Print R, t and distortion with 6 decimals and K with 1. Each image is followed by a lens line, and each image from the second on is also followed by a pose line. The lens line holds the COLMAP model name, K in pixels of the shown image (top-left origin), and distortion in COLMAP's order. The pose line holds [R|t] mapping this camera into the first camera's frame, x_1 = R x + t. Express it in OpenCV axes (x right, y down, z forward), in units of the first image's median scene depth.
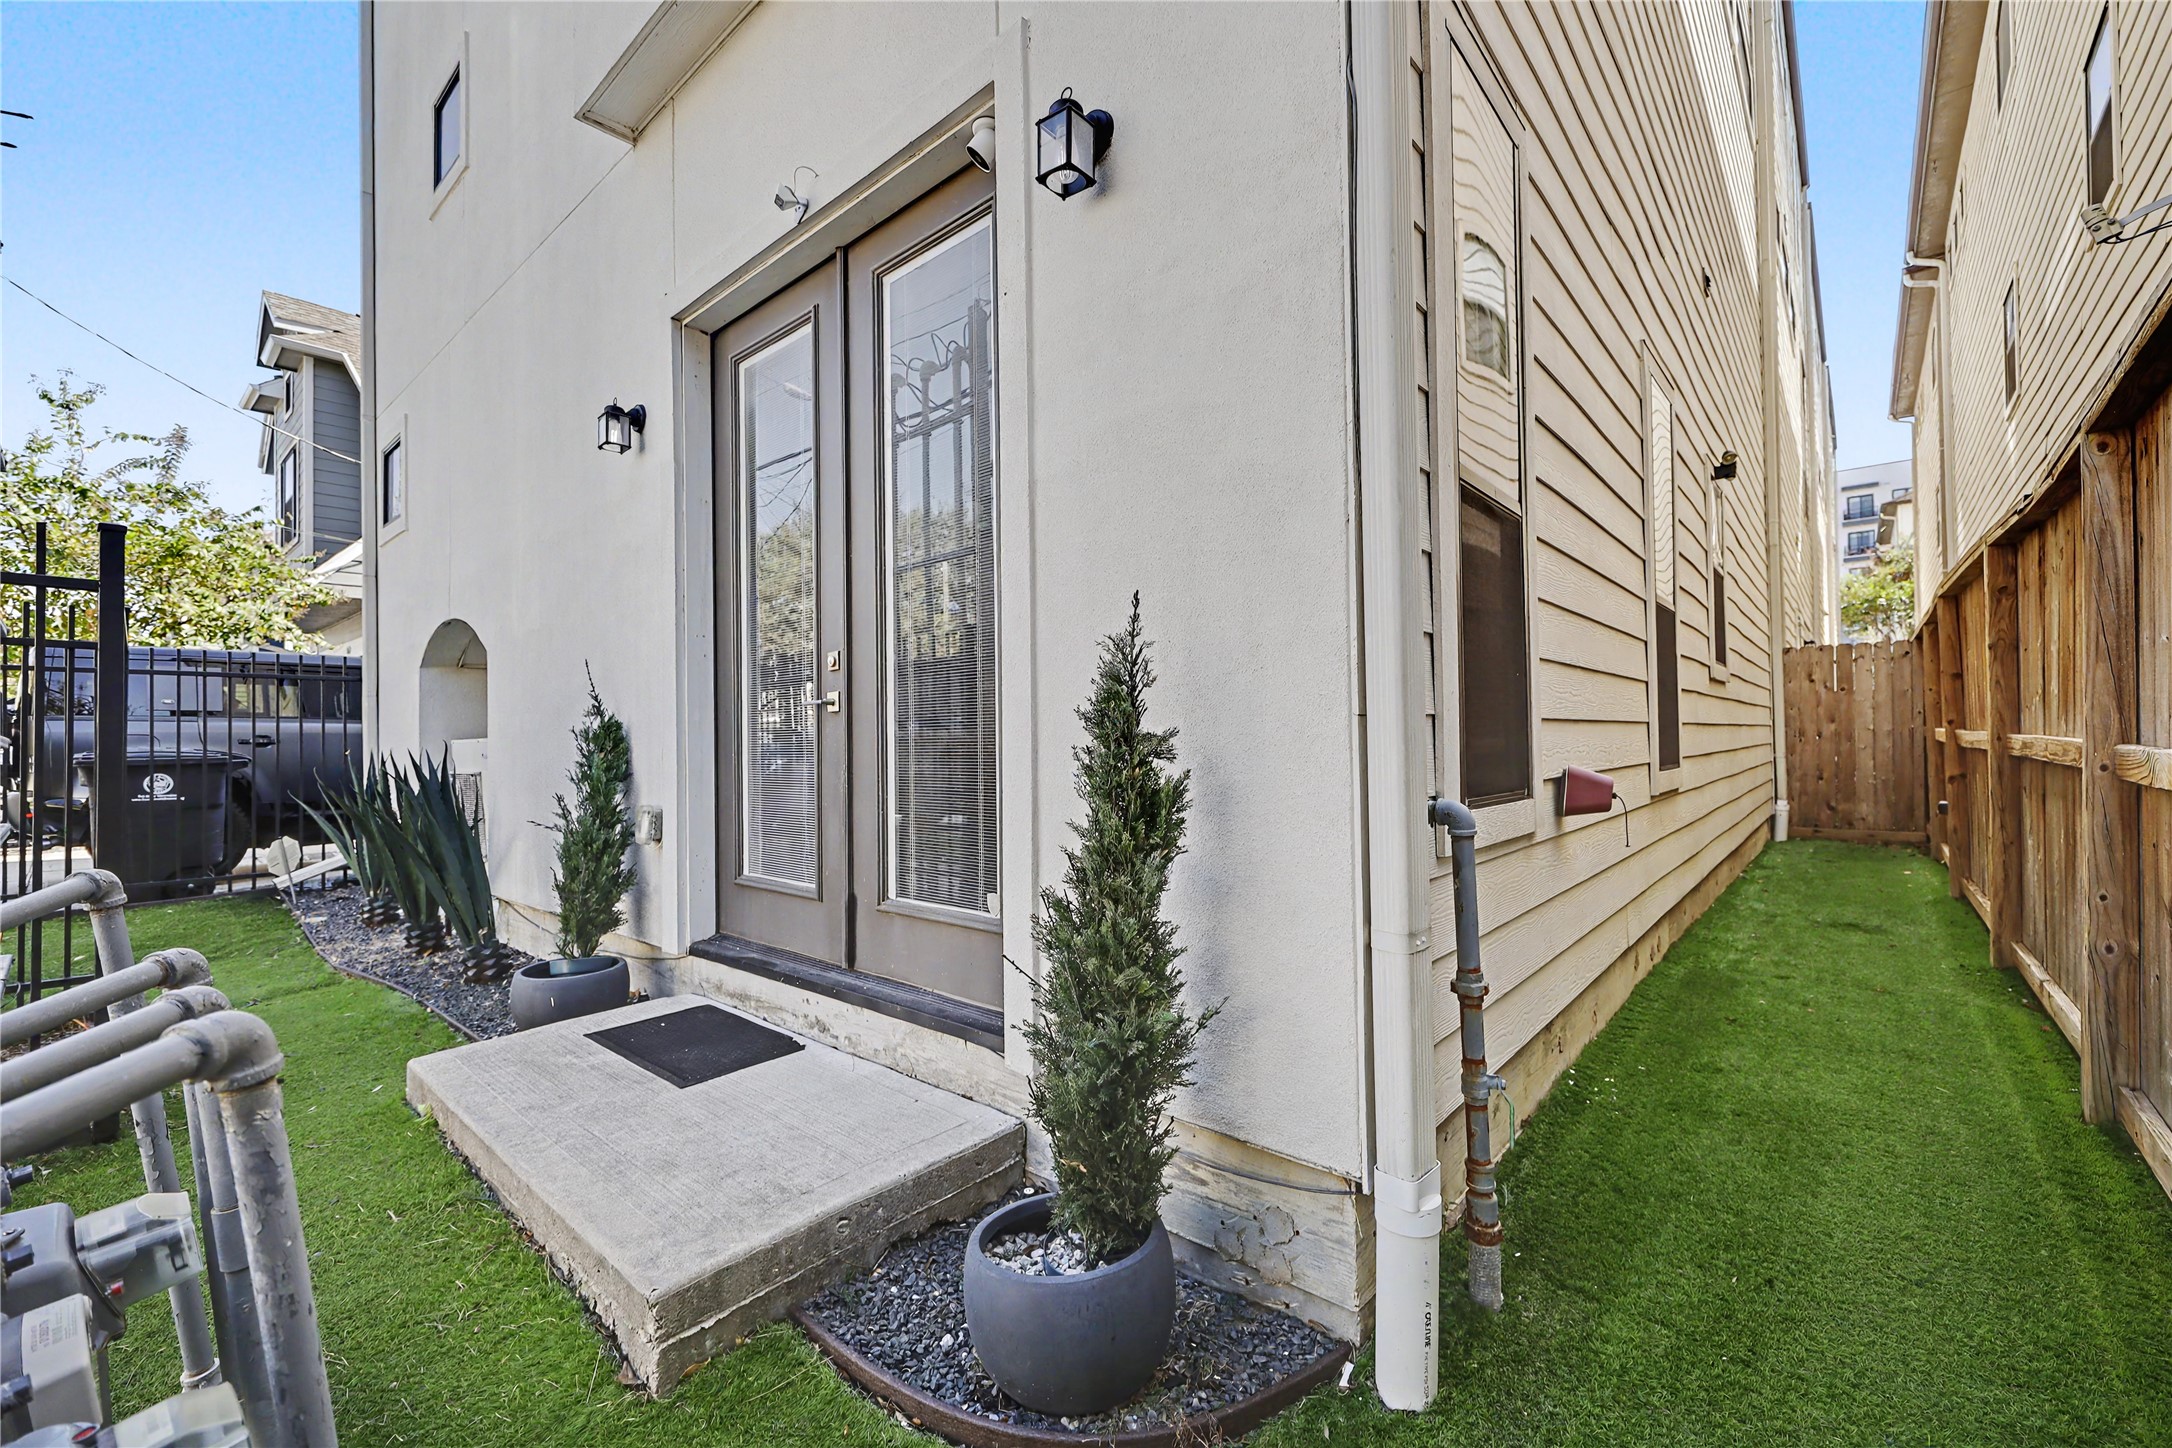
lens RADIAL K [[895.1, 0, 1101.9], [0, 895.1, 727.0], [0, 0, 1]] dist [0.002236, -0.000545]
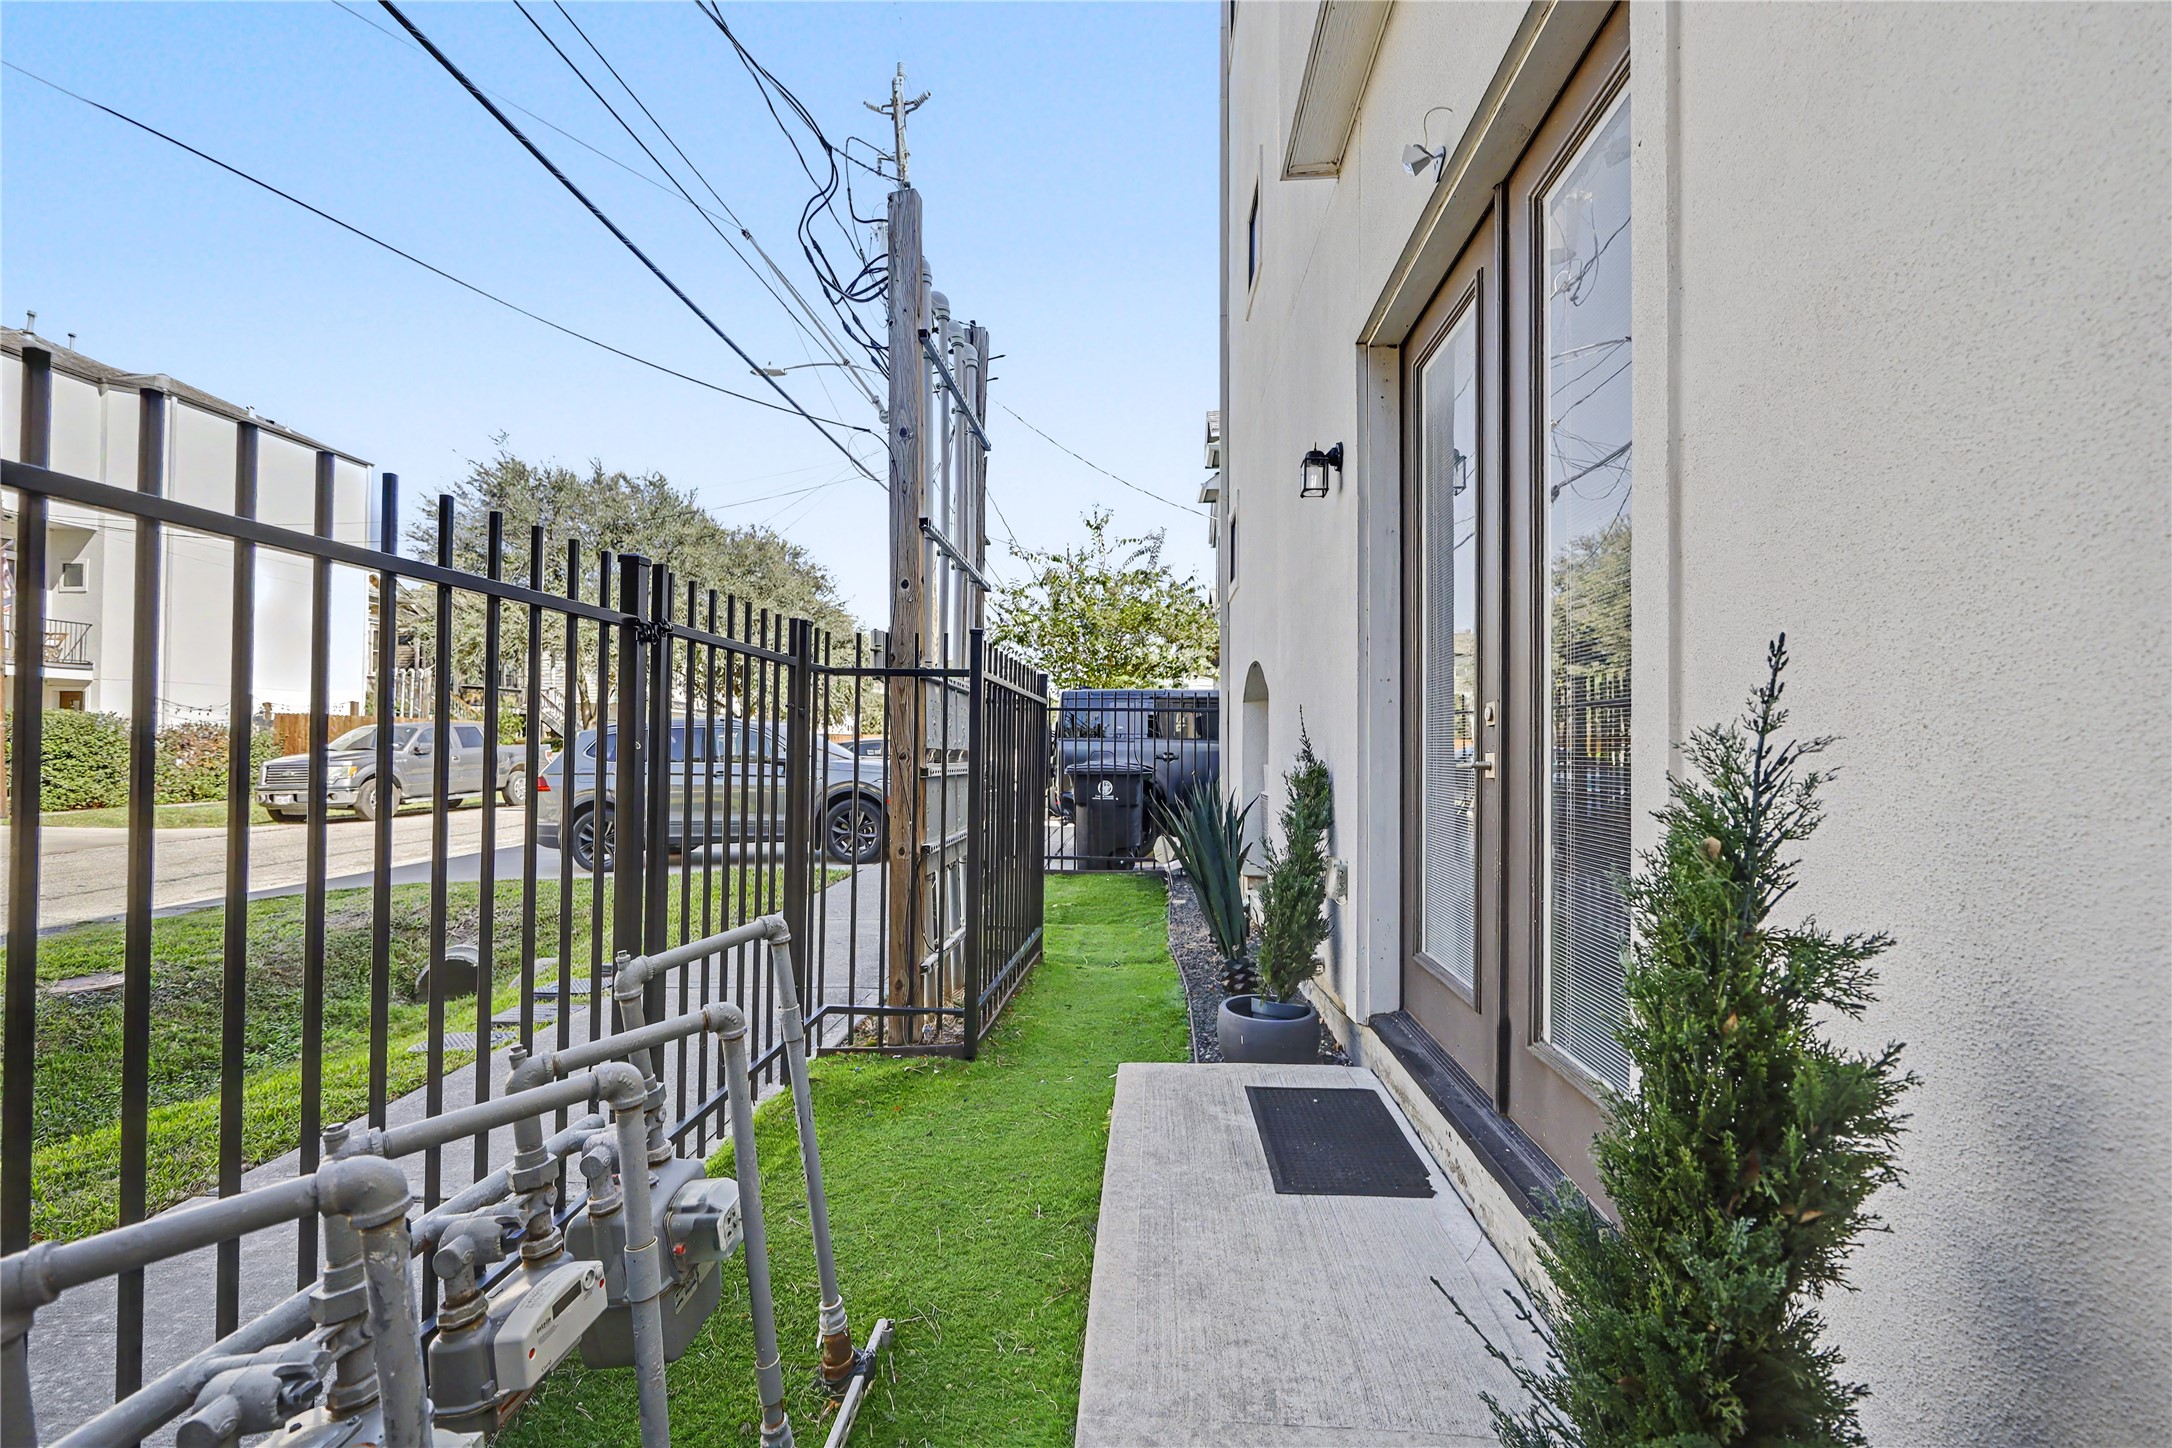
lens RADIAL K [[895.1, 0, 1079.2], [0, 895.1, 728.8], [0, 0, 1]] dist [0.002236, -0.000545]
pose [[0.590227, 0.005497, -0.807219, 0.107874], [-0.007383, 0.999972, 0.001411, -0.051845], [0.807204, 0.005127, 0.590251, 0.214528]]
